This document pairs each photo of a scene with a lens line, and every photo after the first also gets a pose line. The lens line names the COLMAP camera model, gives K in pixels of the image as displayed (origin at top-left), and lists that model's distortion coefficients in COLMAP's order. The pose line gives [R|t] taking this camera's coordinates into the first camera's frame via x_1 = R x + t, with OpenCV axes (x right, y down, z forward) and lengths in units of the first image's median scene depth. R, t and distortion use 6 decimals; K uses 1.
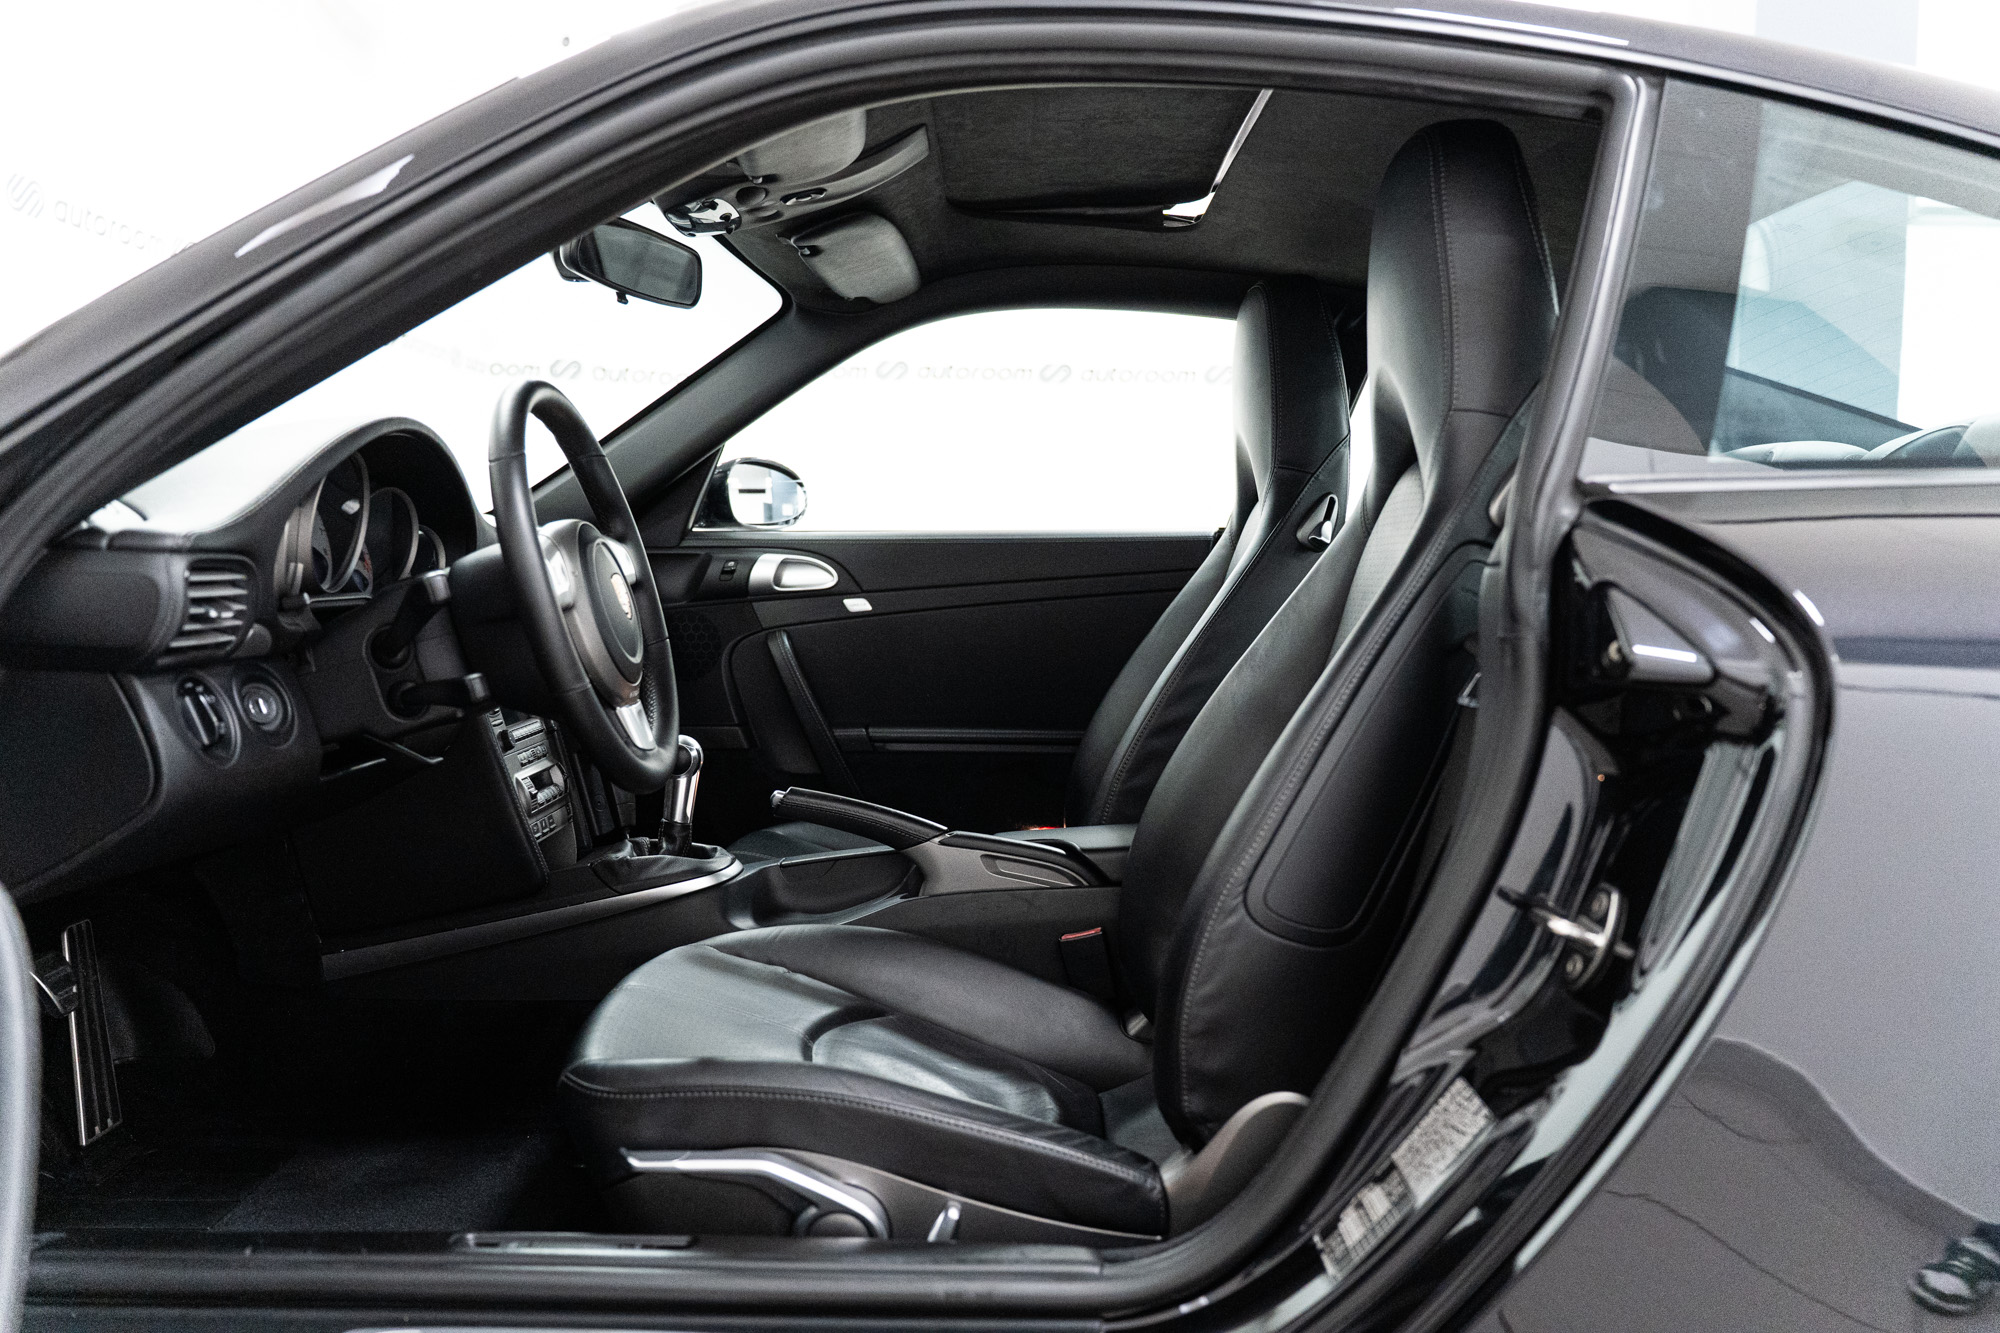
lens RADIAL K [[1585.6, 0, 1010.5], [0, 1585.6, 680.5], [0, 0, 1]] dist [0.008192, -0.011174]
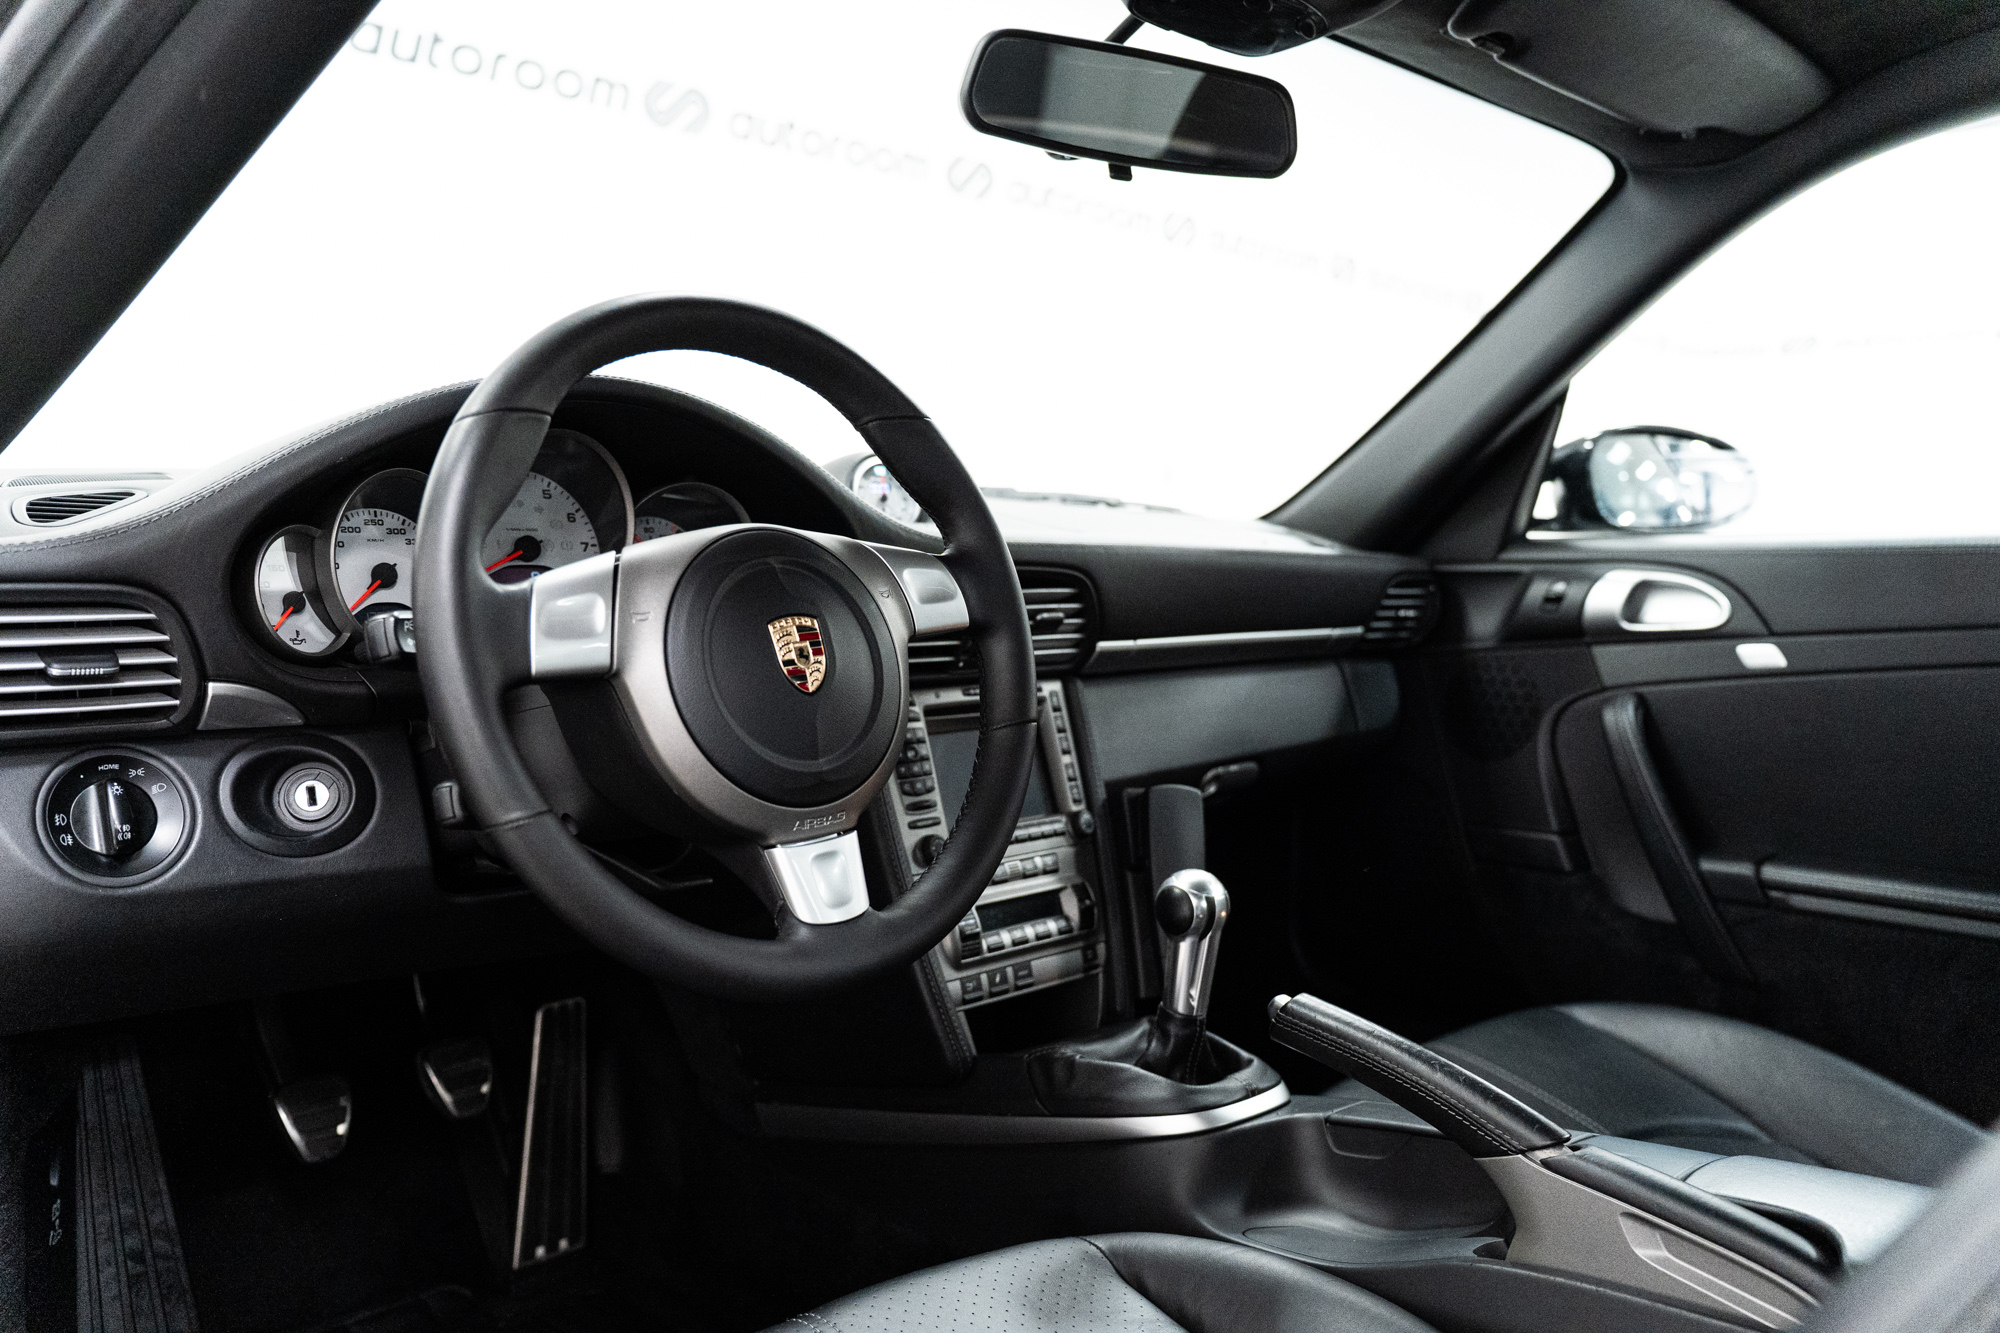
lens RADIAL K [[1585.6, 0, 1065.2], [0, 1585.6, 668.2], [0, 0, 1]] dist [0.008192, -0.011174]
pose [[0.707797, 0.046487, -0.704884, 0.141558], [-0.053273, 0.998504, 0.012359, -0.037047], [0.704404, 0.028803, 0.709215, 0.396380]]
